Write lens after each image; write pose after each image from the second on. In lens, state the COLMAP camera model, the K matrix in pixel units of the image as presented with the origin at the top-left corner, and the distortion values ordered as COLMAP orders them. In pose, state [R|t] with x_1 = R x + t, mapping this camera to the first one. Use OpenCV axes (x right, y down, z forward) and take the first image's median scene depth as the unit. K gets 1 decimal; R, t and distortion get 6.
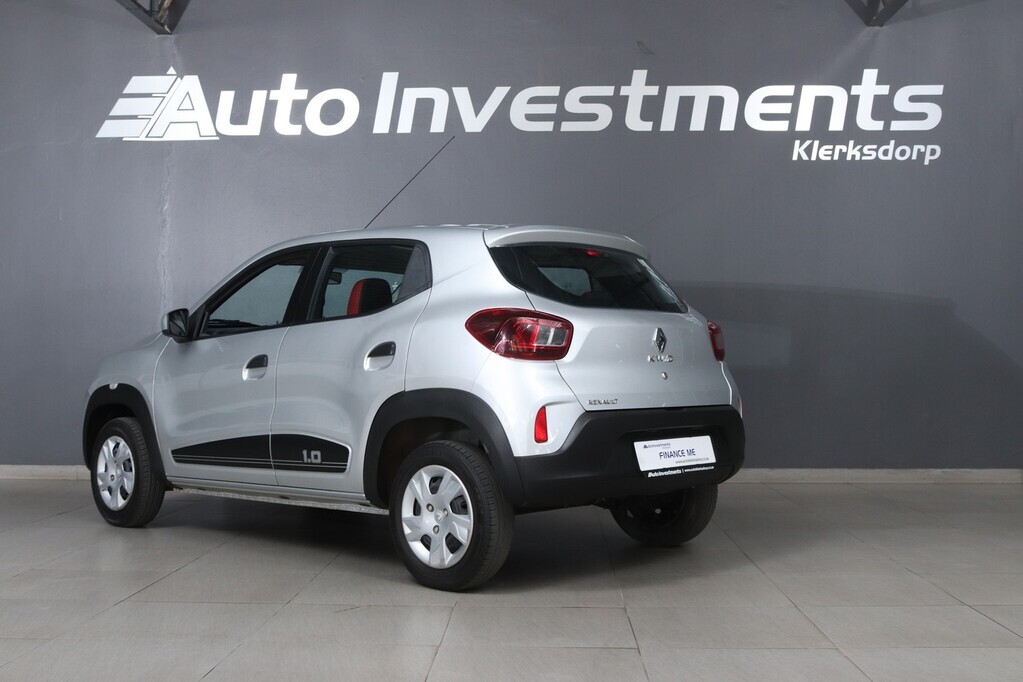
lens RADIAL K [[1268.0, 0, 518.3], [0, 1268.0, 338.7], [0, 0, 1]] dist [-0.074375, 0.000000]
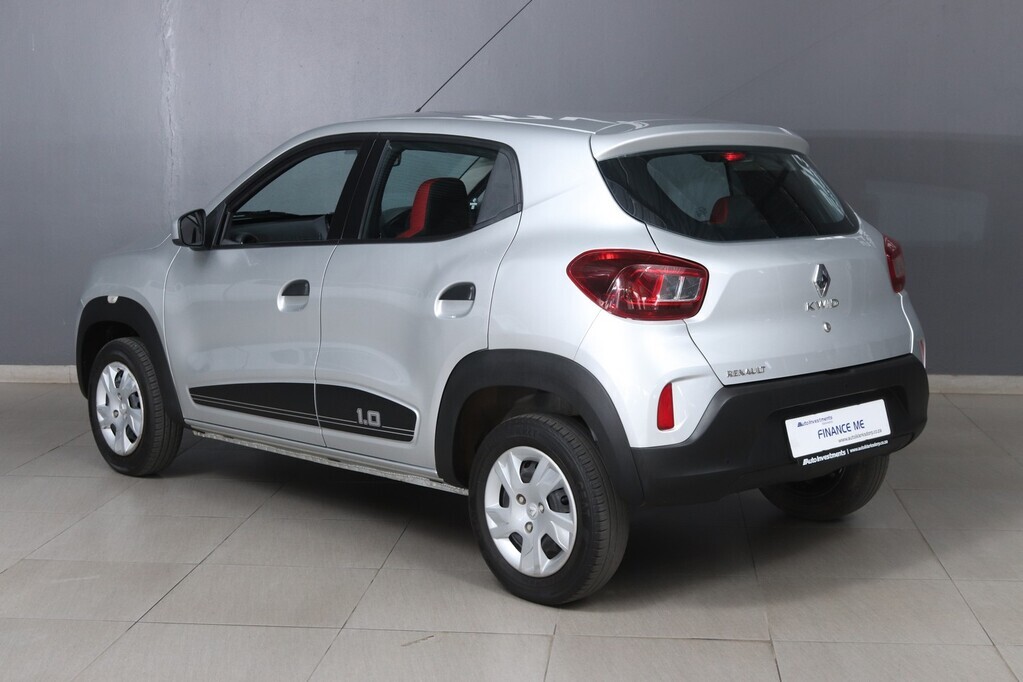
lens RADIAL K [[1601.3, 0, 511.7], [0, 1601.3, 342.3], [0, 0, 1]] dist [-0.023672, 0.000000]
pose [[0.997963, 0.006302, -0.063477, -0.012533], [0.003801, 0.987464, 0.157798, -0.112754], [0.063675, -0.157718, 0.985429, 0.036283]]
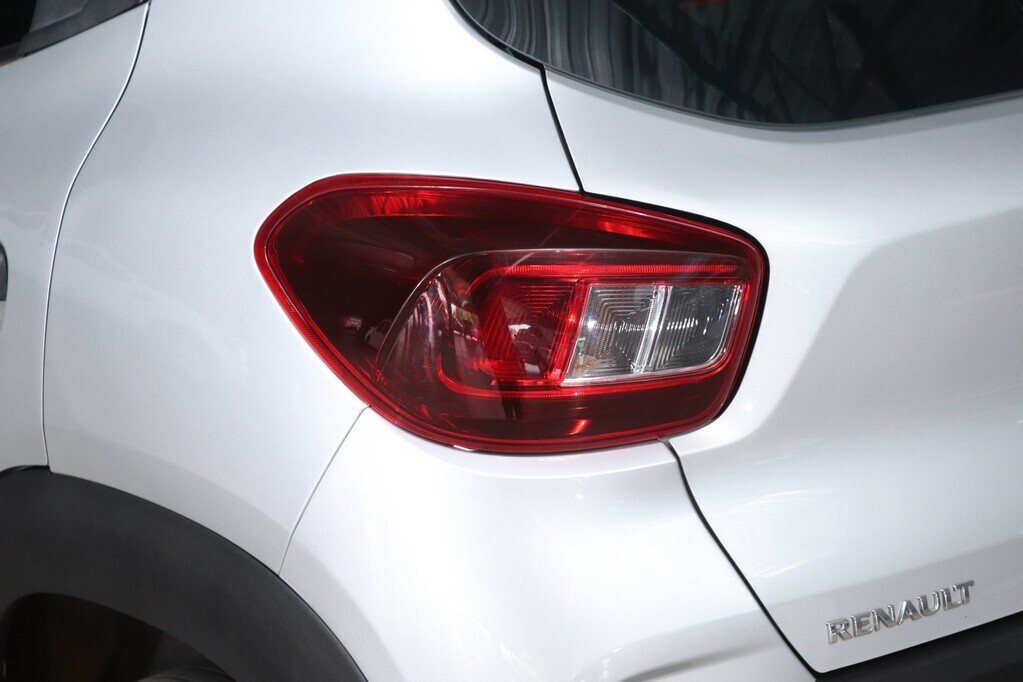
lens RADIAL K [[2385.5, 0, 511.7], [0, 2385.5, 341.1], [0, 0, 1]] dist [0.023131, 0.000000]
pose [[0.993279, 0.016205, -0.114603, 0.043586], [0.020640, 0.949481, 0.313146, -0.112523], [0.113888, -0.313407, 0.942765, 0.582092]]
